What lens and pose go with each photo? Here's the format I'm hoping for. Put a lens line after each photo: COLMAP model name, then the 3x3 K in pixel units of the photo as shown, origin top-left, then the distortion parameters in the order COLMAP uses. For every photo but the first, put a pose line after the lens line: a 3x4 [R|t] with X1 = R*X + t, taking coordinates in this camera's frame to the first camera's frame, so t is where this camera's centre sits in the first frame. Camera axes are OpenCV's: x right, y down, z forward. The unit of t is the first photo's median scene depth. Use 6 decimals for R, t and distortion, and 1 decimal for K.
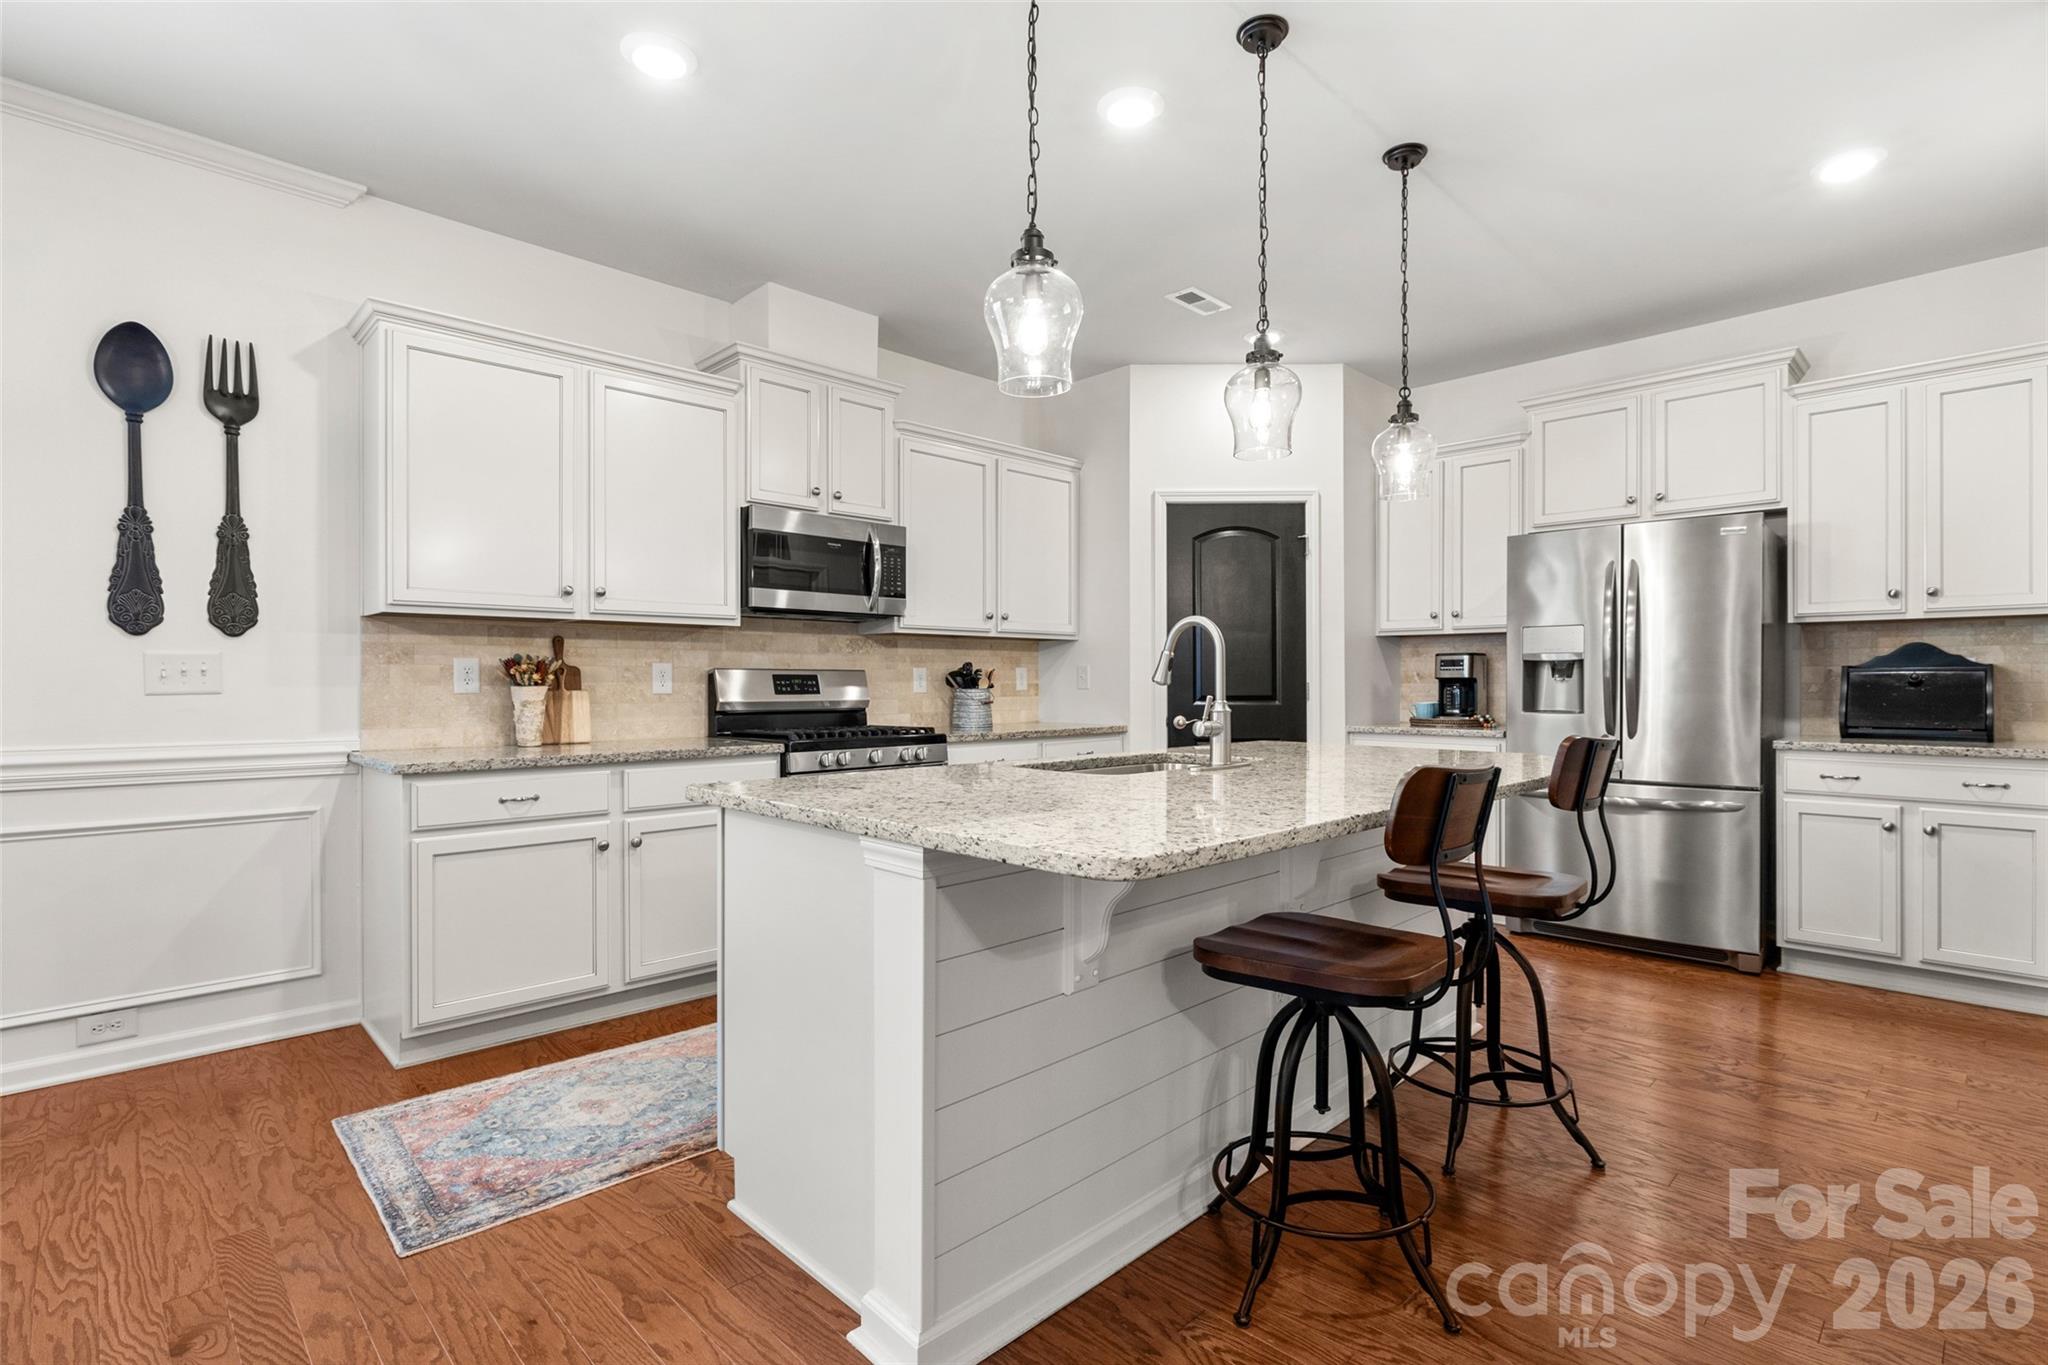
lens RADIAL K [[967.7, 0, 1016.2], [0, 967.7, 683.7], [0, 0, 1]] dist [-0.000454, 0.000756]
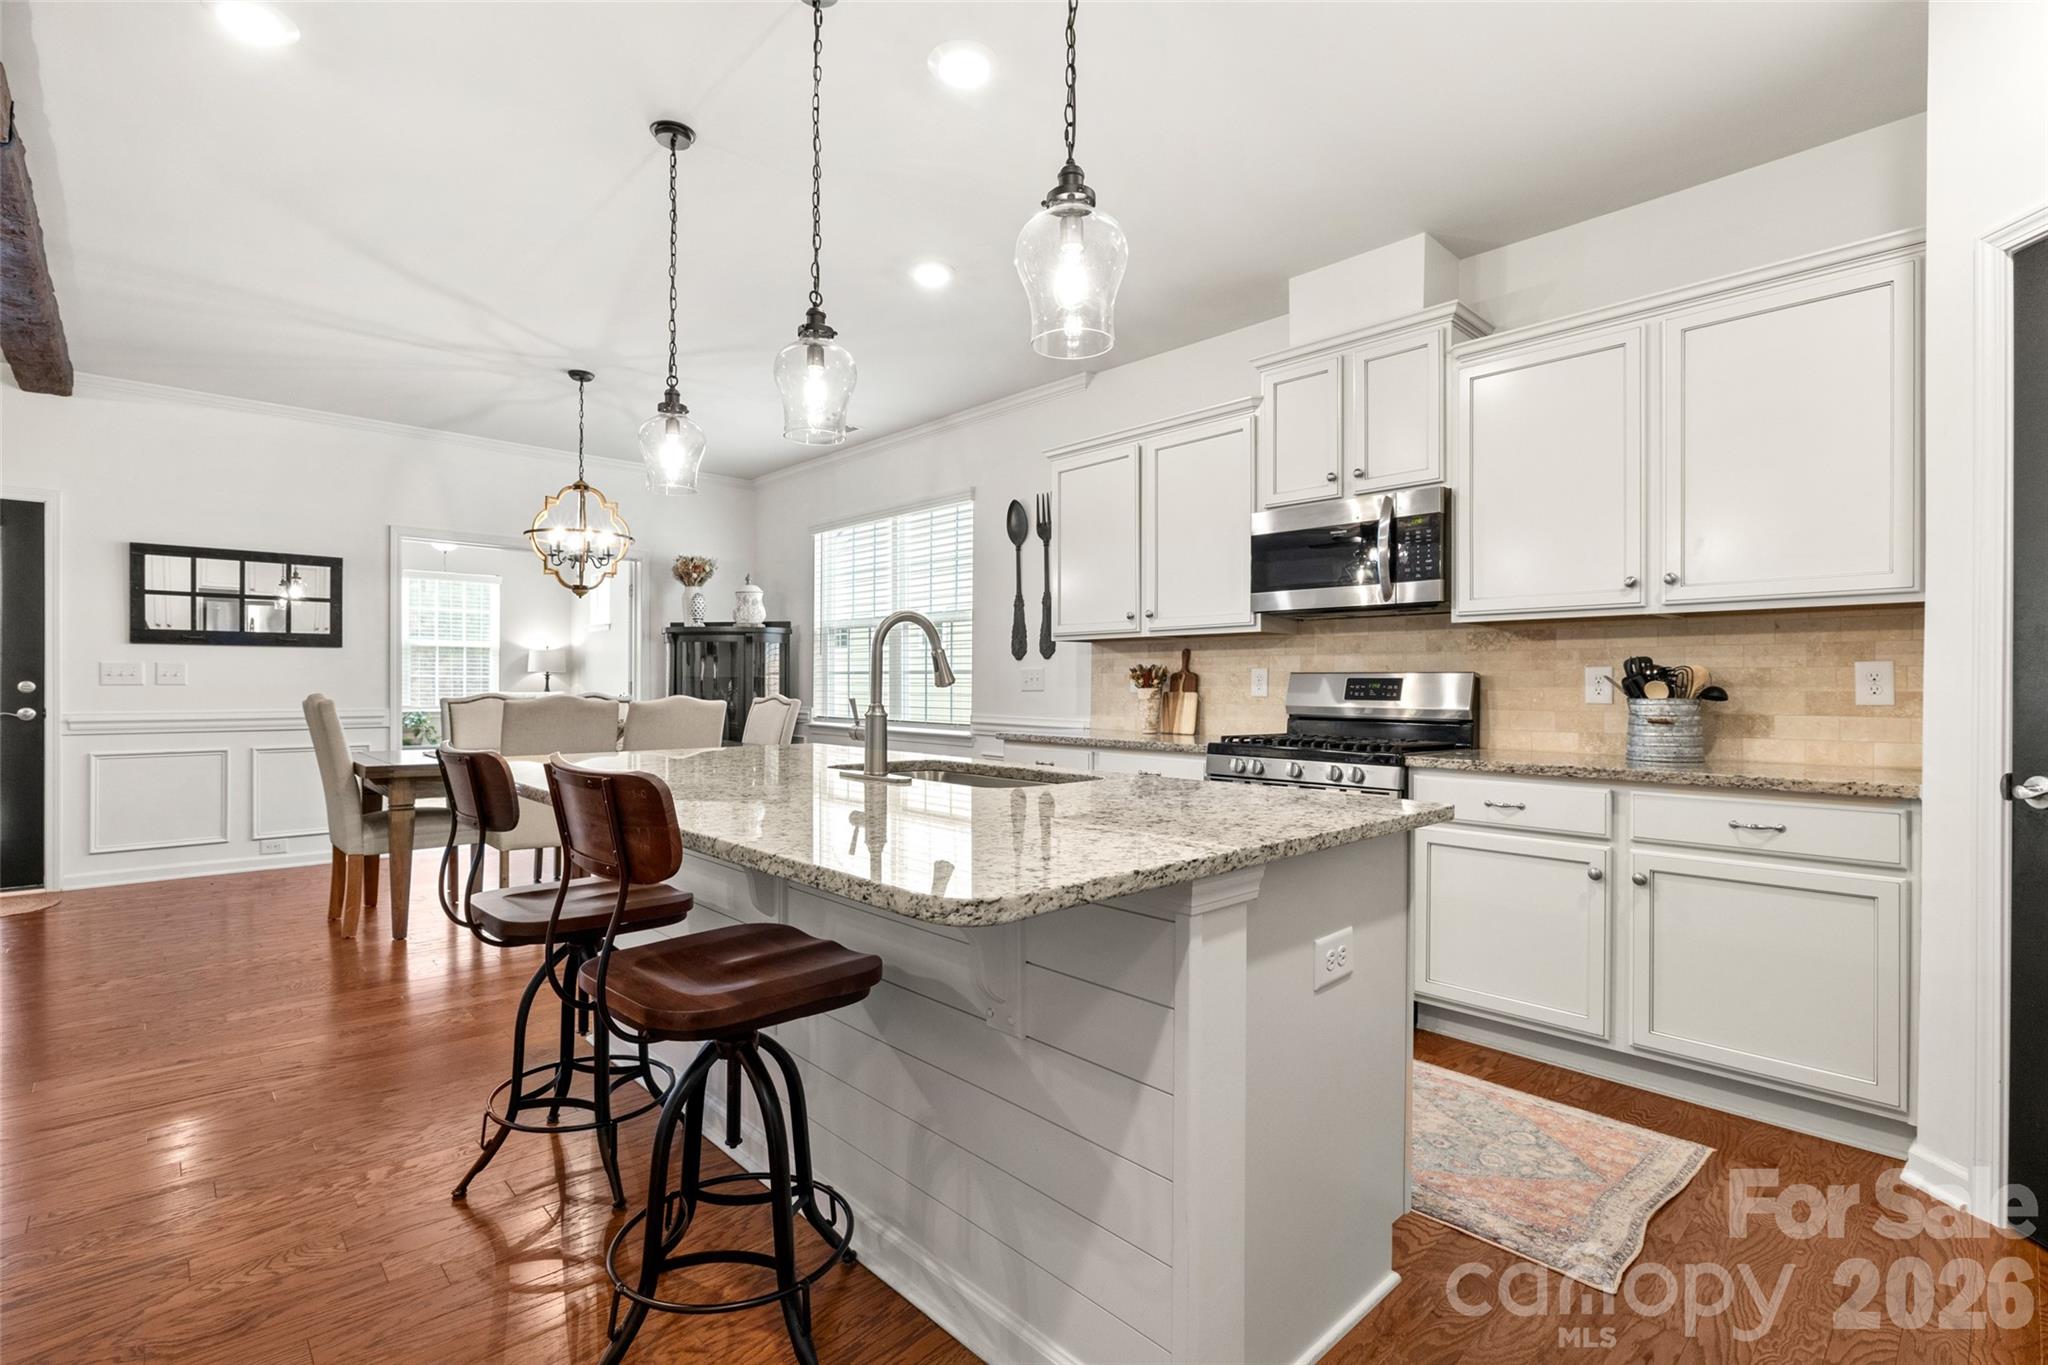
lens RADIAL K [[967.7, 0, 1016.2], [0, 967.7, 683.7], [0, 0, 1]] dist [-0.000454, 0.000756]
pose [[-0.029787, 0.000471, -0.999556, 0.832349], [-0.006328, 0.999980, 0.000659, -0.003439], [0.999536, 0.006345, -0.029783, 0.853355]]
